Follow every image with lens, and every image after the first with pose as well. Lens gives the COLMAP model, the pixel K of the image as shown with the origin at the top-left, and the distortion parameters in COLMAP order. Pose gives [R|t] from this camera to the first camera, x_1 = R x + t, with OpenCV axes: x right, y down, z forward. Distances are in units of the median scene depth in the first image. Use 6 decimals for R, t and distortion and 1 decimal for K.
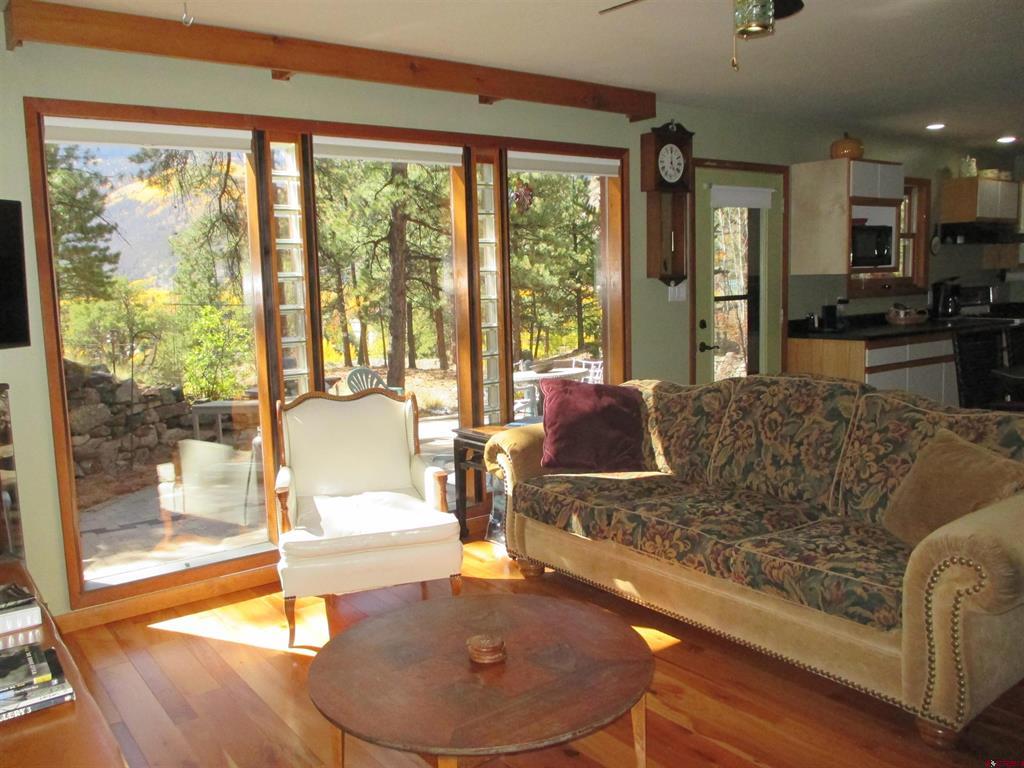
lens RADIAL K [[849.1, 0, 507.5], [0, 849.1, 378.8], [0, 0, 1]] dist [-0.028736, 0.006068]
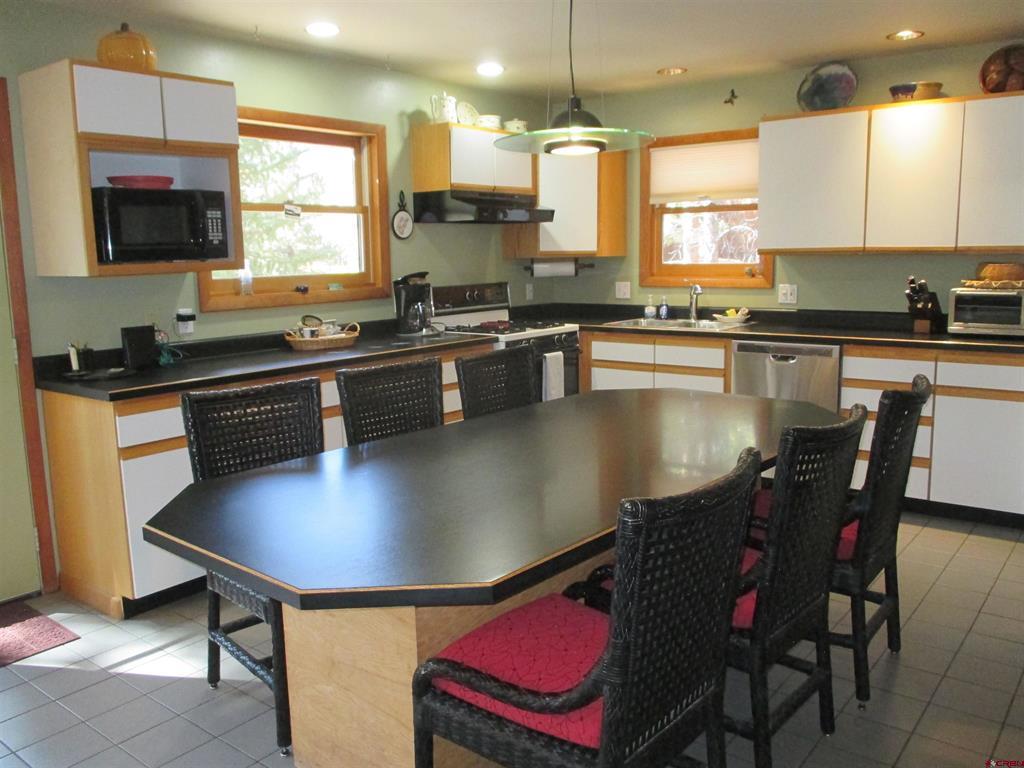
lens RADIAL K [[849.1, 0, 509.7], [0, 849.1, 383.2], [0, 0, 1]] dist [-0.028736, 0.006068]
pose [[0.966773, -0.032430, 0.253570, 0.707794], [0.023785, 0.999029, 0.037087, -0.093119], [-0.254527, -0.029823, 0.966606, 0.540245]]
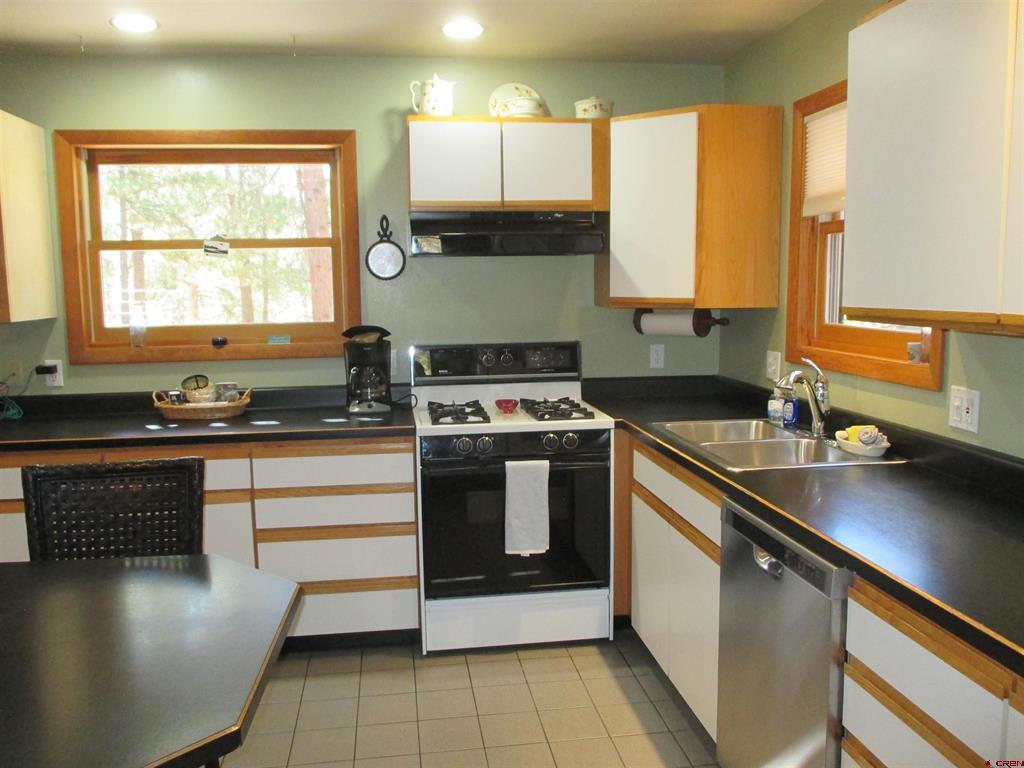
lens RADIAL K [[849.1, 0, 514.5], [0, 849.1, 387.8], [0, 0, 1]] dist [-0.028736, 0.006068]
pose [[0.877852, 0.073140, -0.473315, 1.403862], [-0.063992, 0.997321, 0.035428, -0.179866], [0.474638, -0.000812, 0.880181, 1.007237]]
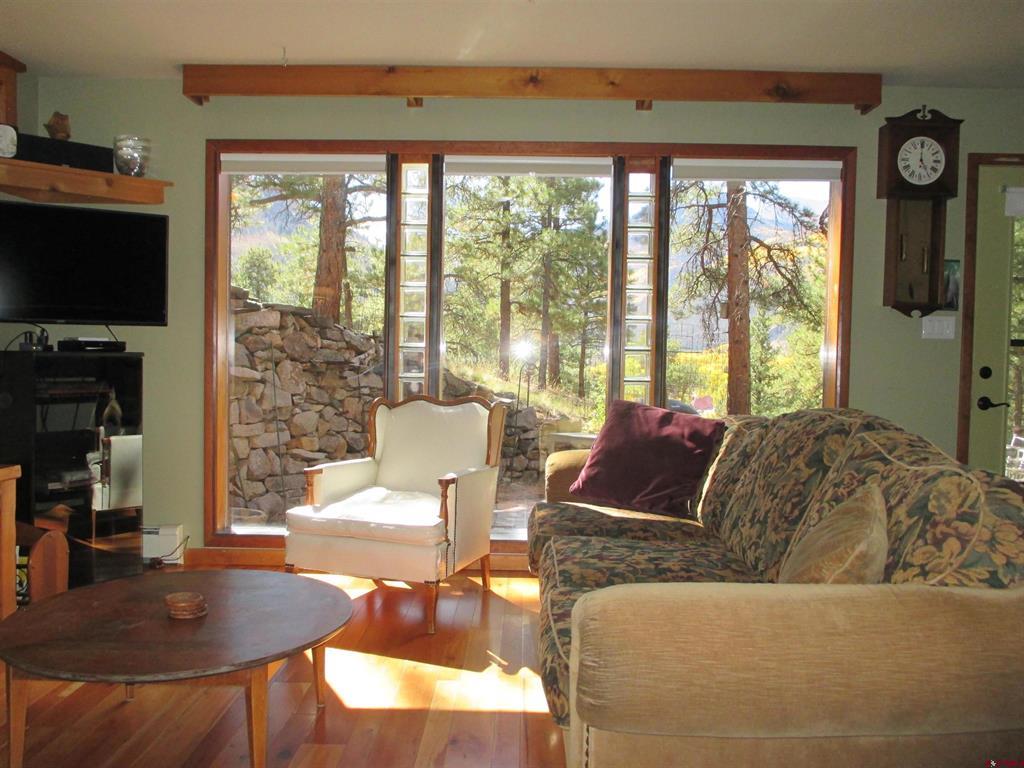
lens RADIAL K [[849.1, 0, 511.0], [0, 849.1, 377.6], [0, 0, 1]] dist [-0.028736, 0.006068]
pose [[0.789002, 0.064044, -0.611043, 0.462760], [-0.113368, 0.992650, -0.042344, 0.024647], [0.603840, 0.102682, 0.790464, 0.212870]]
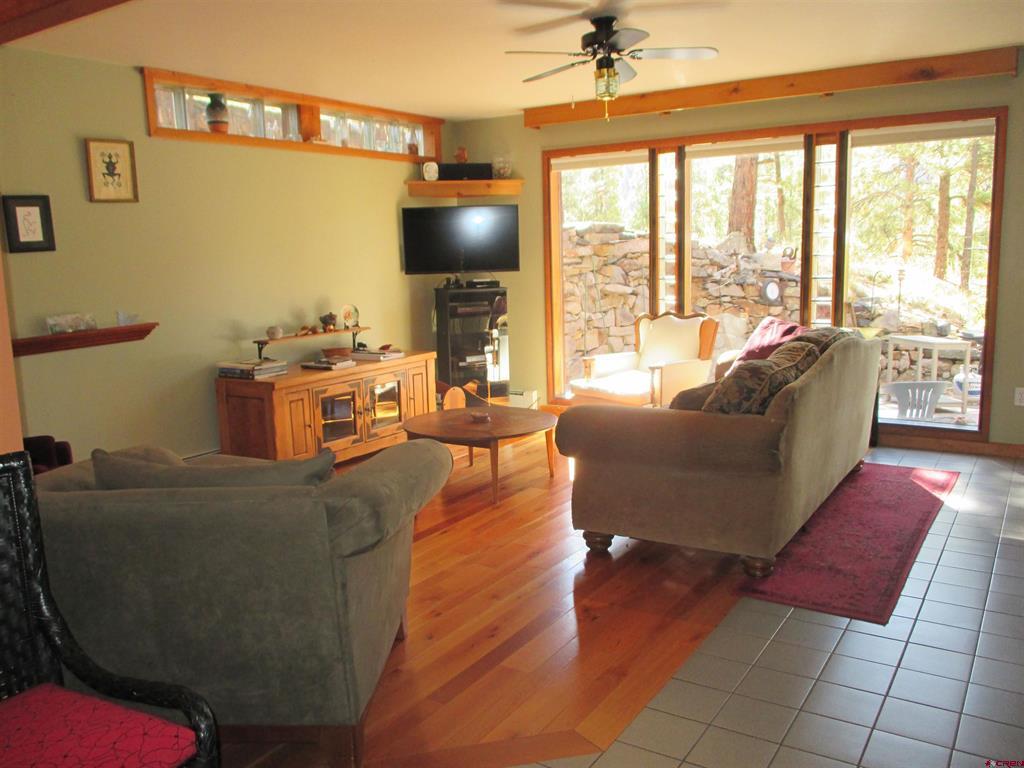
lens RADIAL K [[849.1, 0, 512.0], [0, 849.1, 377.0], [0, 0, 1]] dist [-0.028736, 0.006068]
pose [[0.349500, 0.161089, -0.922984, 1.056291], [-0.092227, 0.986240, 0.137206, -0.048497], [0.932386, 0.037171, 0.359548, 0.147094]]
